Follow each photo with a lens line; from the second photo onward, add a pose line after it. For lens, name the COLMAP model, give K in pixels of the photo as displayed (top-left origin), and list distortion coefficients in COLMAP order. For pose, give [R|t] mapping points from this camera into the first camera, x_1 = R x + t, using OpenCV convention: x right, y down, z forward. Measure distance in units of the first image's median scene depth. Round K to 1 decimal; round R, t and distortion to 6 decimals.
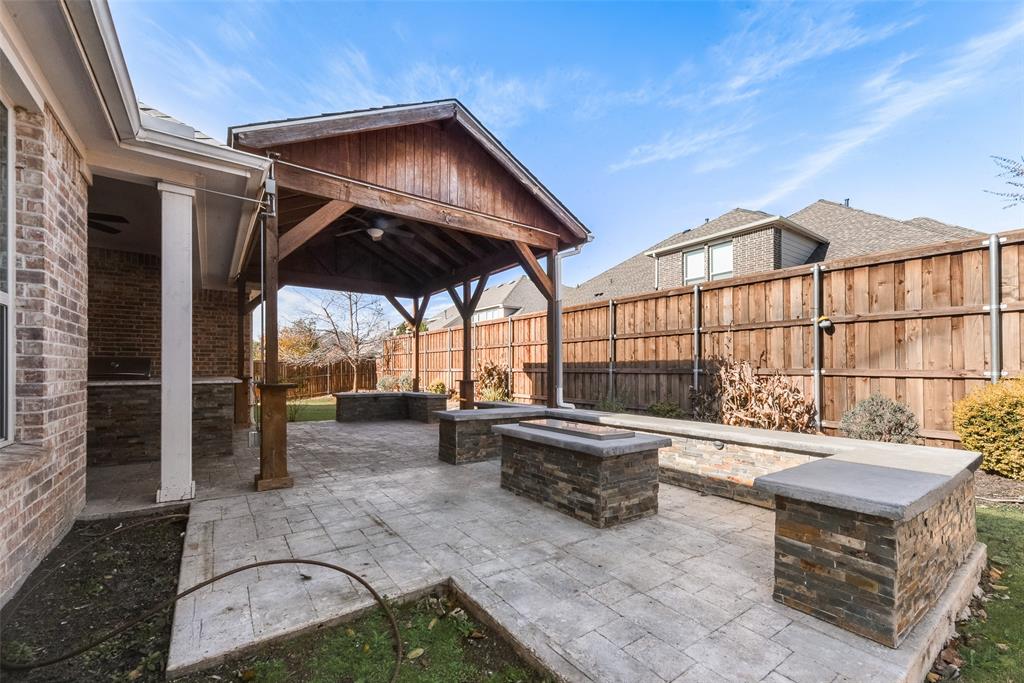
lens RADIAL K [[420.4, 0, 521.7], [0, 420.4, 362.8], [0, 0, 1]] dist [0.001890, 0.000056]
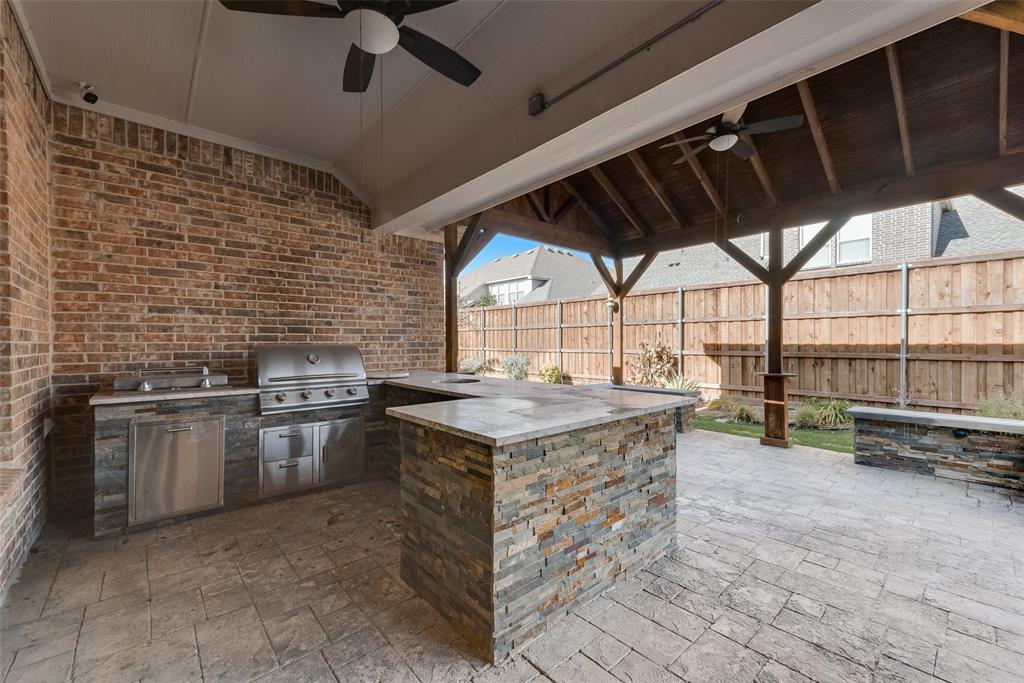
lens RADIAL K [[411.9, 0, 510.3], [0, 411.9, 343.7], [0, 0, 1]] dist [0.000322, 0.000540]
pose [[0.996137, -0.003228, 0.087751, -0.617116], [0.001649, 0.999836, 0.018060, -0.020802], [-0.087795, -0.017845, 0.995979, 0.355505]]
